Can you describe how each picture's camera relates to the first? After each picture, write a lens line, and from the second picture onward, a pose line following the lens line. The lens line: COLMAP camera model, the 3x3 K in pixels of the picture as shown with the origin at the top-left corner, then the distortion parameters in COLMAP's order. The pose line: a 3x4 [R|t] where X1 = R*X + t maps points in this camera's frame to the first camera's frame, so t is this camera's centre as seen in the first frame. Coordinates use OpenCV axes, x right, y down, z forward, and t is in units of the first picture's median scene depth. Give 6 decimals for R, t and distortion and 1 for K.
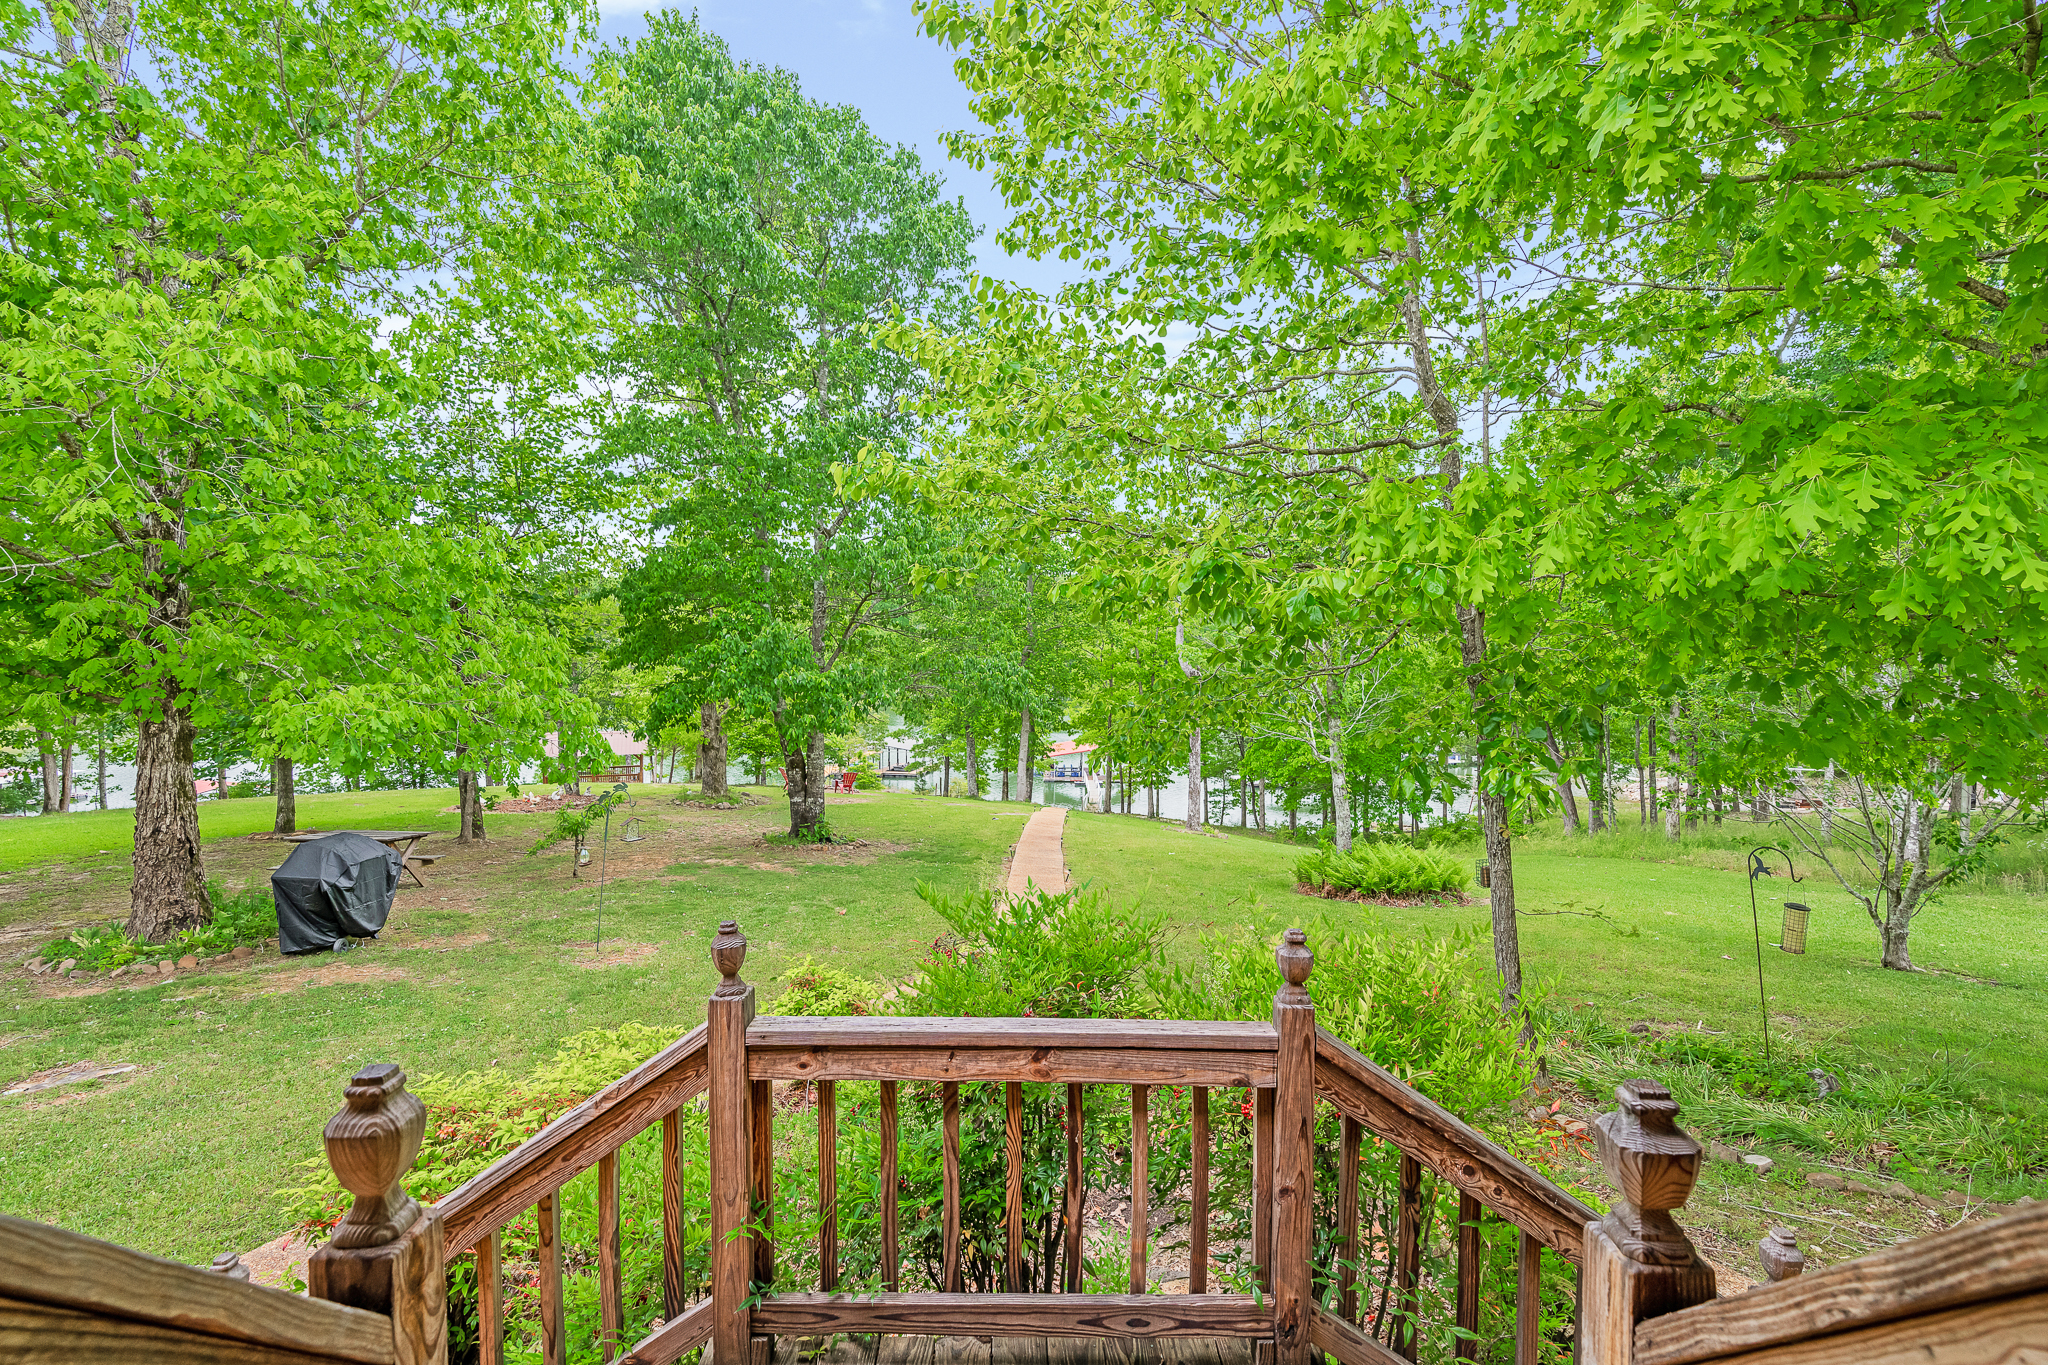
lens RADIAL K [[929.7, 0, 1066.9], [0, 929.7, 667.0], [0, 0, 1]] dist [-0.003531, 0.001123]
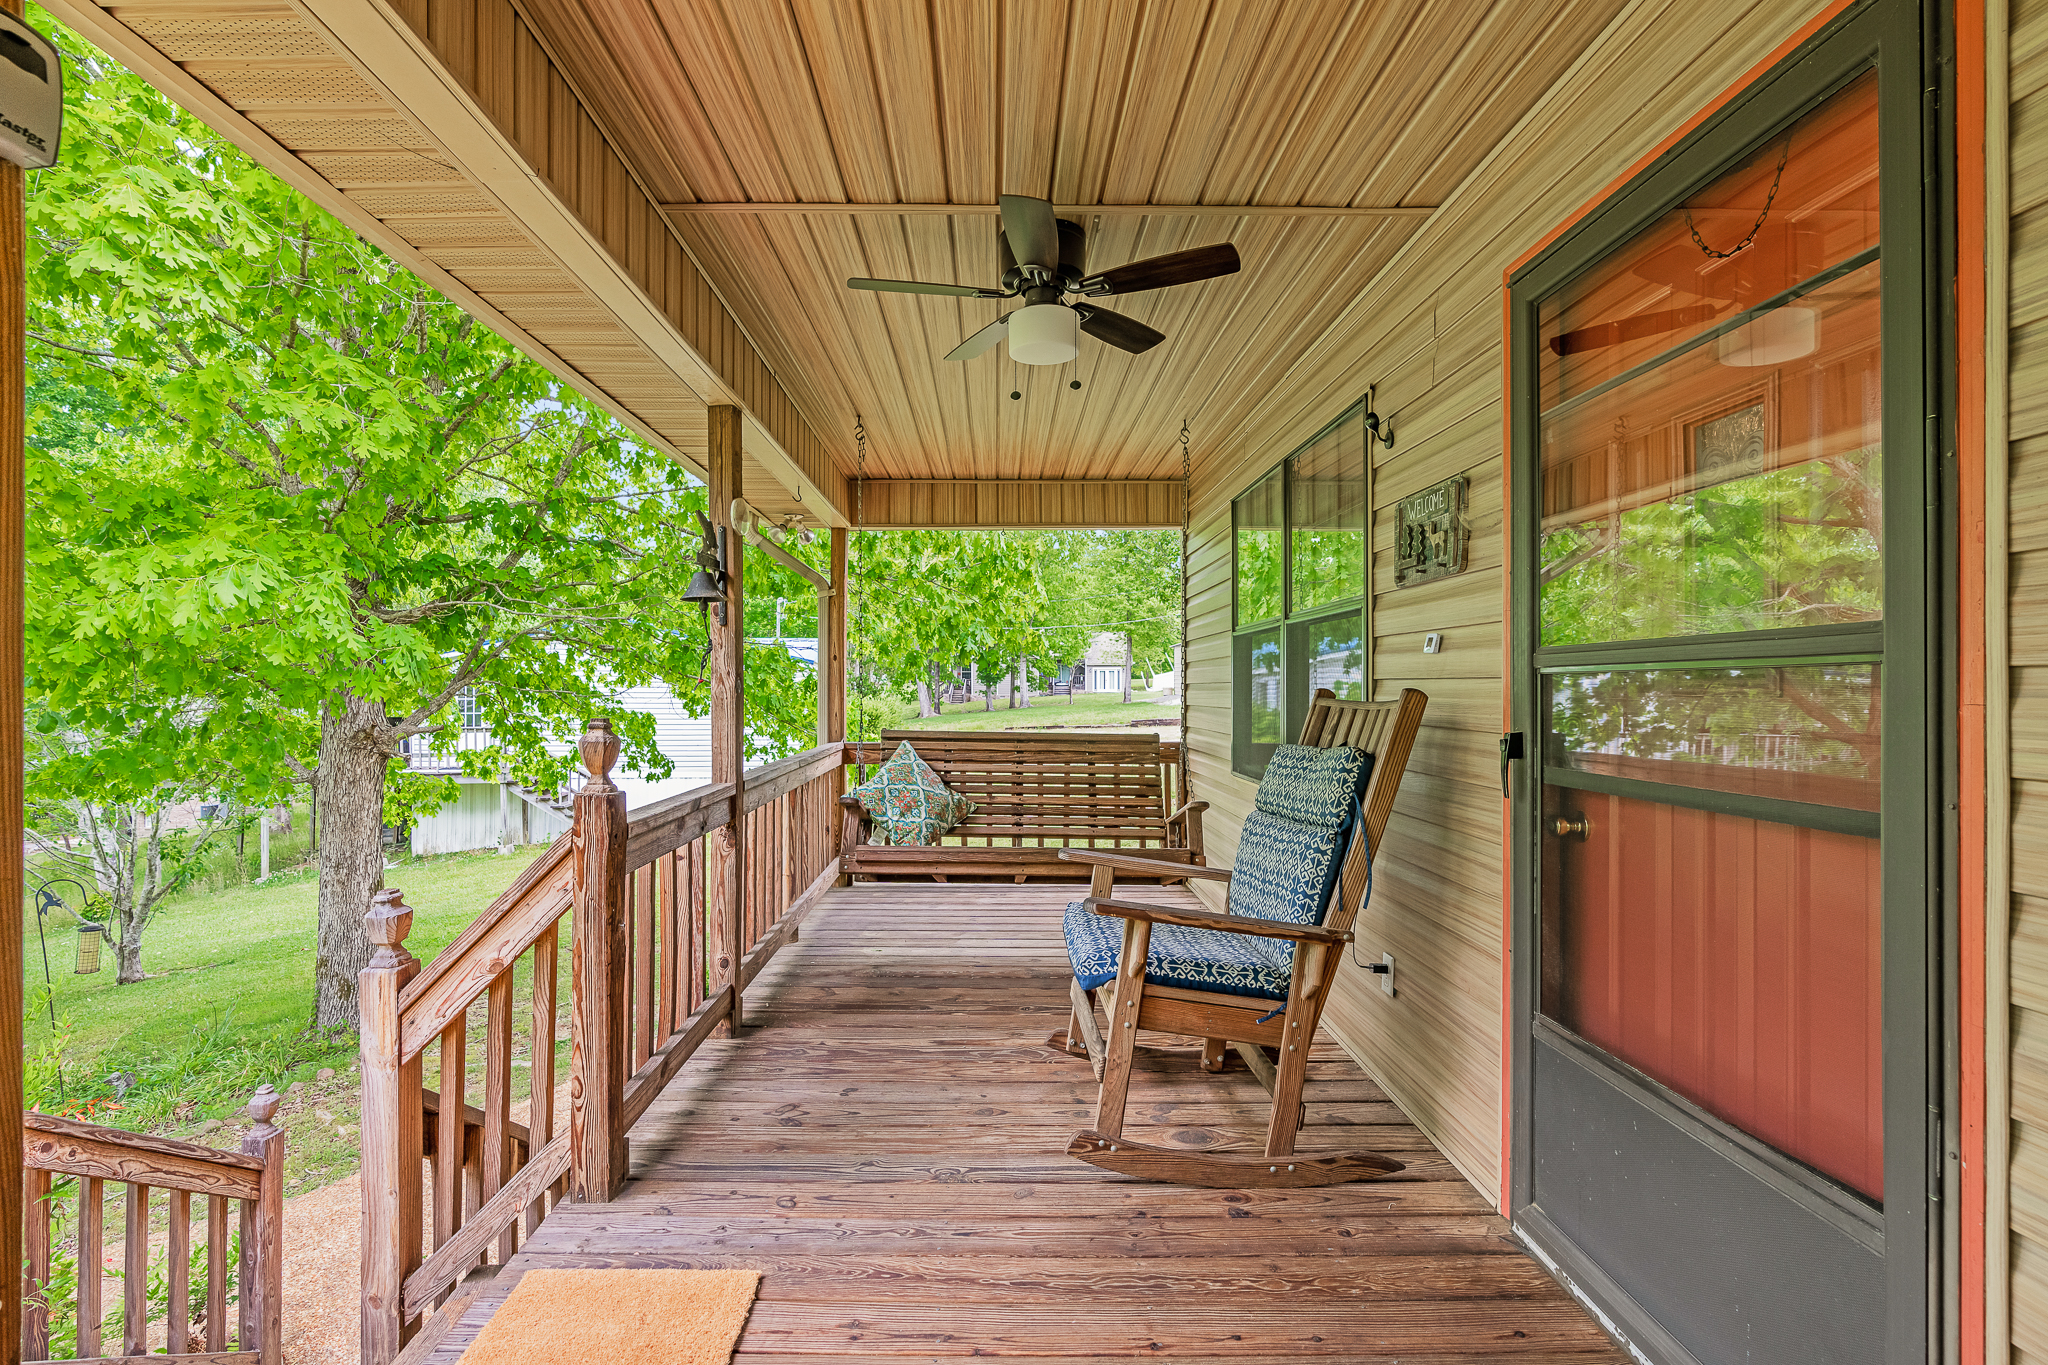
lens RADIAL K [[929.7, 0, 1014.5], [0, 929.7, 686.8], [0, 0, 1]] dist [-0.003531, 0.001123]
pose [[0.011427, -0.015598, 0.999813, -0.575406], [0.034795, 0.999279, 0.015192, -0.001764], [-0.999329, 0.034615, 0.011962, -0.190378]]
